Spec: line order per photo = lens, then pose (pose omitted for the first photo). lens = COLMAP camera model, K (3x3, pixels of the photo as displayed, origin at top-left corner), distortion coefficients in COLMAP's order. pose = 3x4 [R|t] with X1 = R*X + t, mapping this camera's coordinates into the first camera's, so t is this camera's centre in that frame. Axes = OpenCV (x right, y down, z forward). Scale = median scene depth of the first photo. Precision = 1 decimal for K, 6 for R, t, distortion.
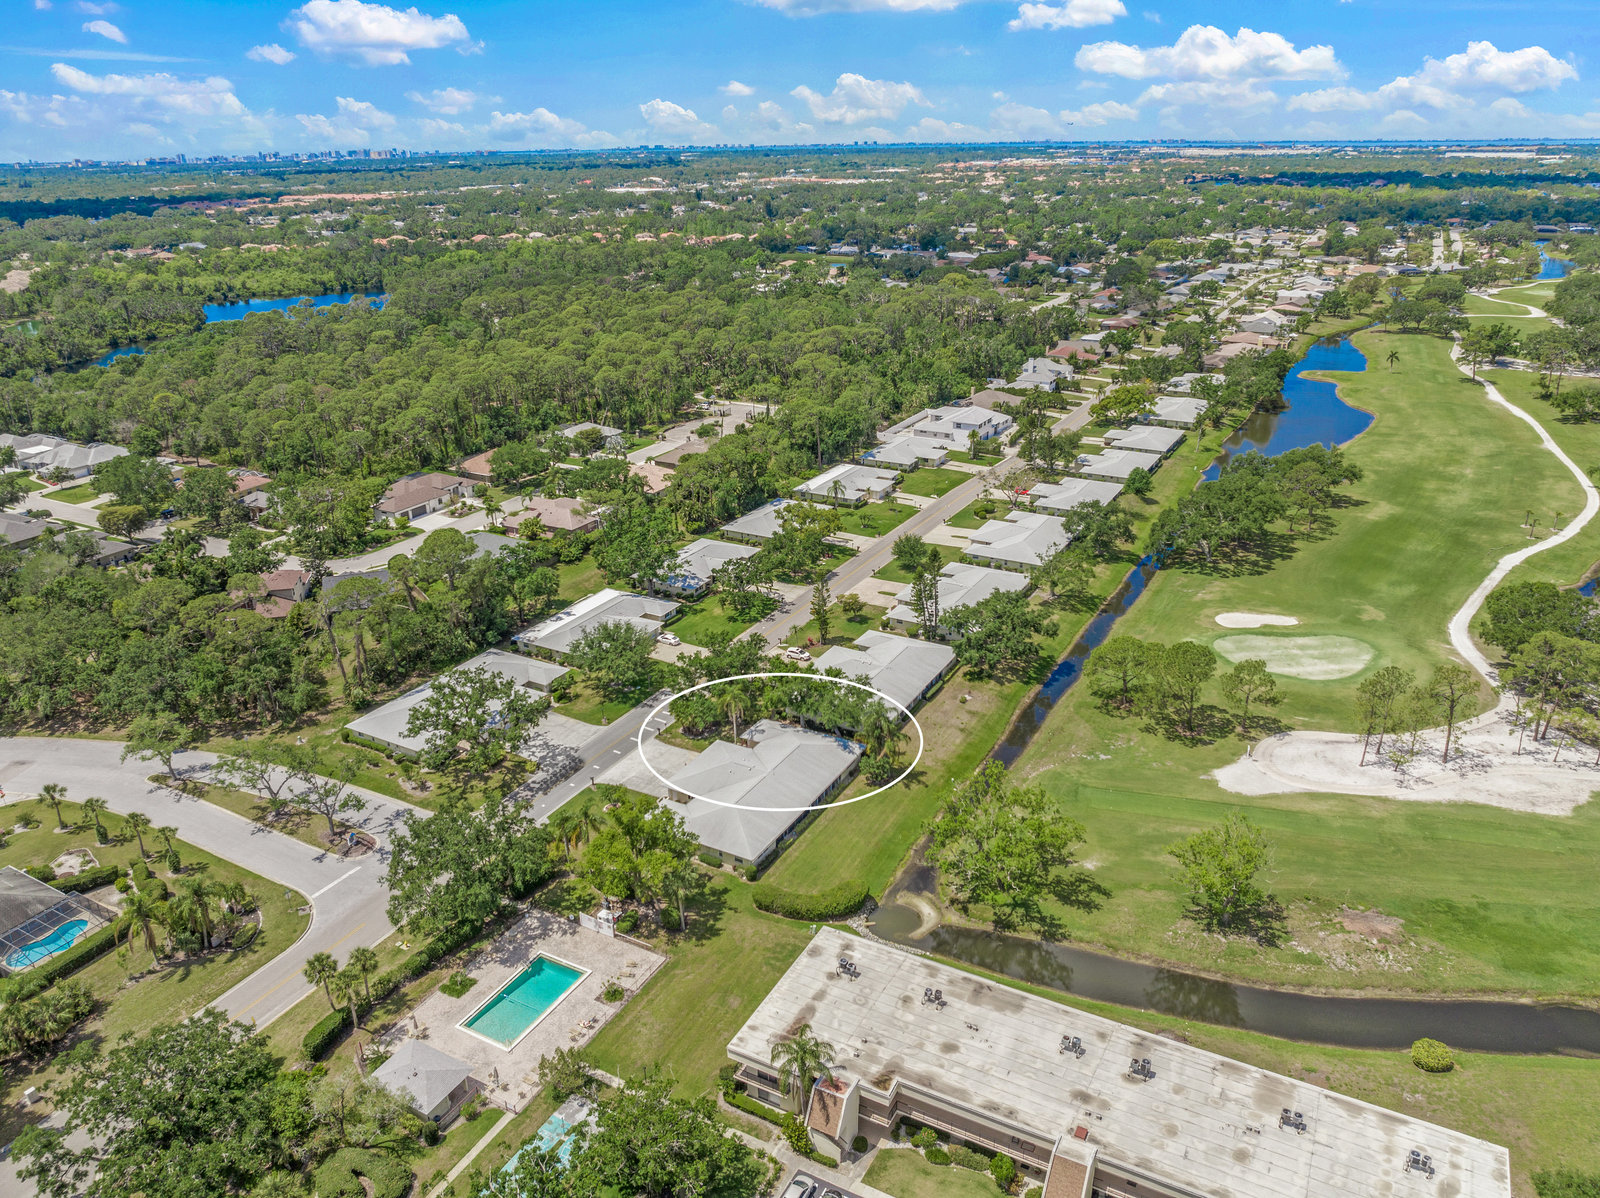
lens RADIAL K [[1148.7, 0, 800.0], [0, 1148.7, 599.0], [0, 0, 1]] dist [-0.041033, 0.002215]
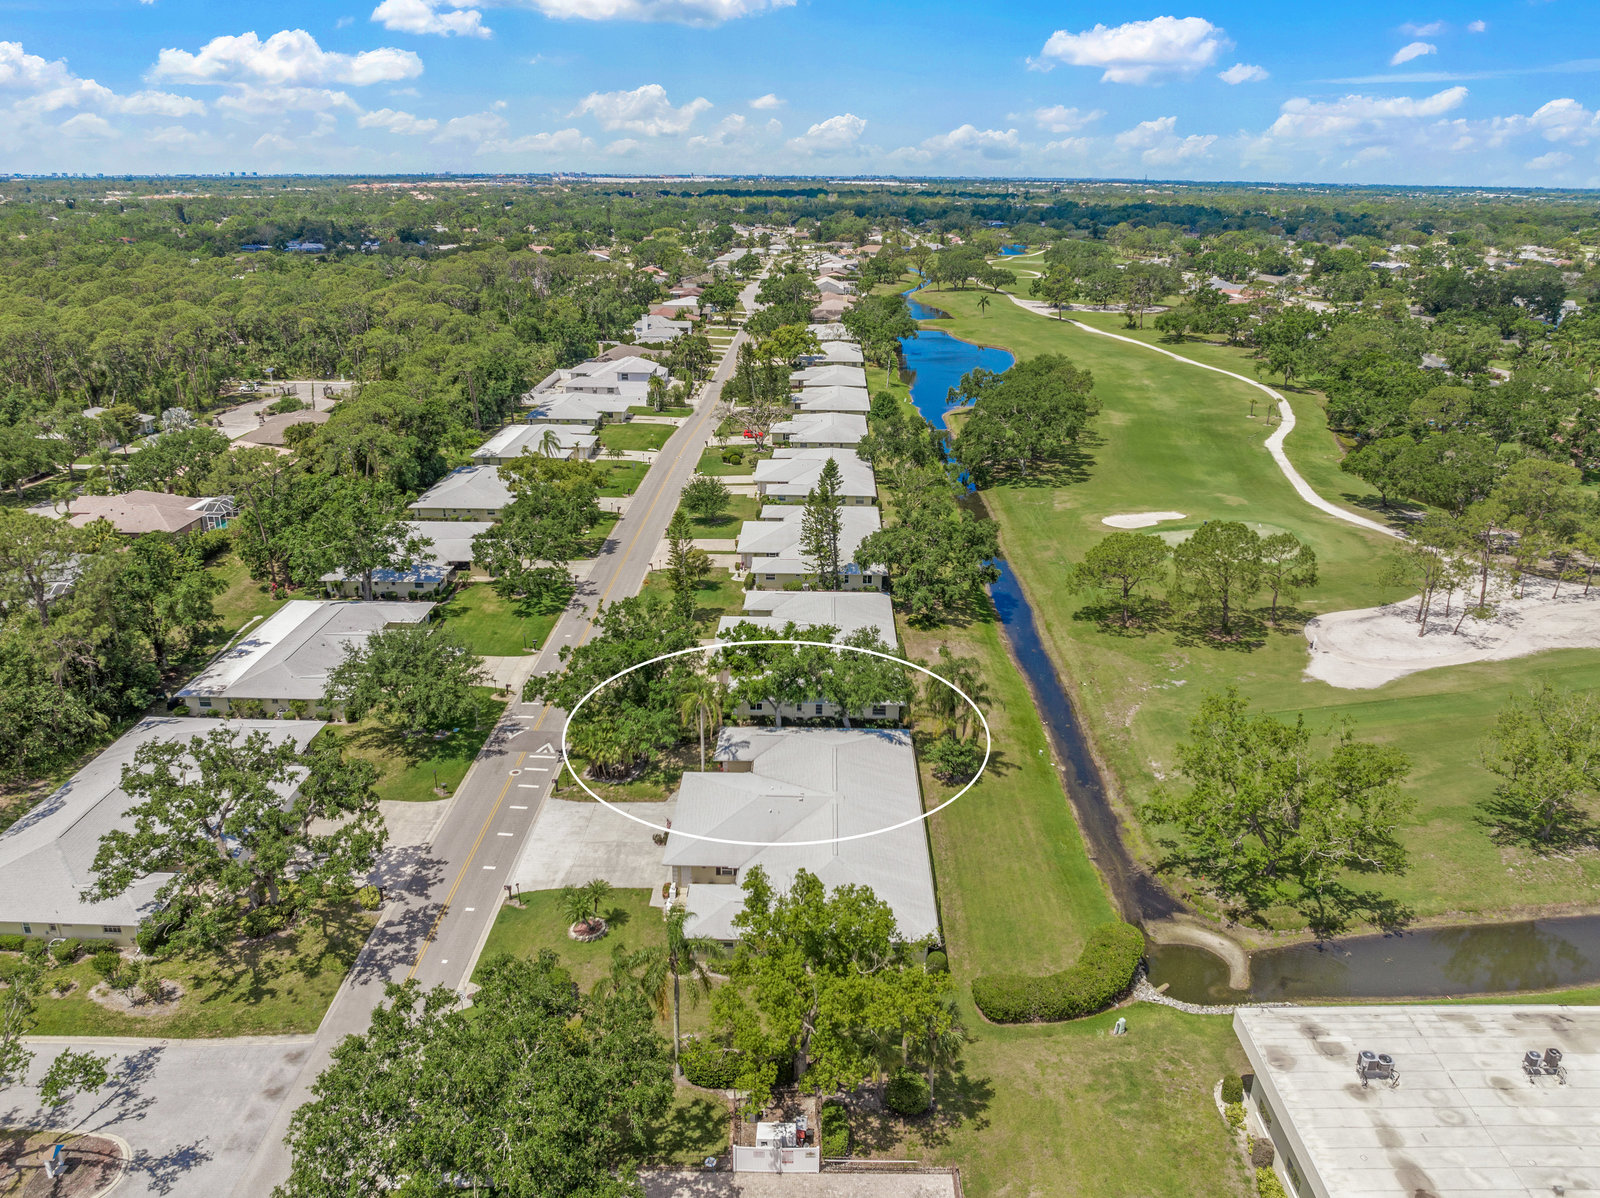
lens RADIAL K [[1148.7, 0, 800.0], [0, 1148.7, 599.0], [0, 0, 1]] dist [-0.041033, 0.002215]
pose [[0.875462, -0.141237, 0.462188, -0.273571], [0.158583, 0.987345, 0.001332, 0.041752], [-0.456527, 0.072129, 0.886781, 0.427193]]
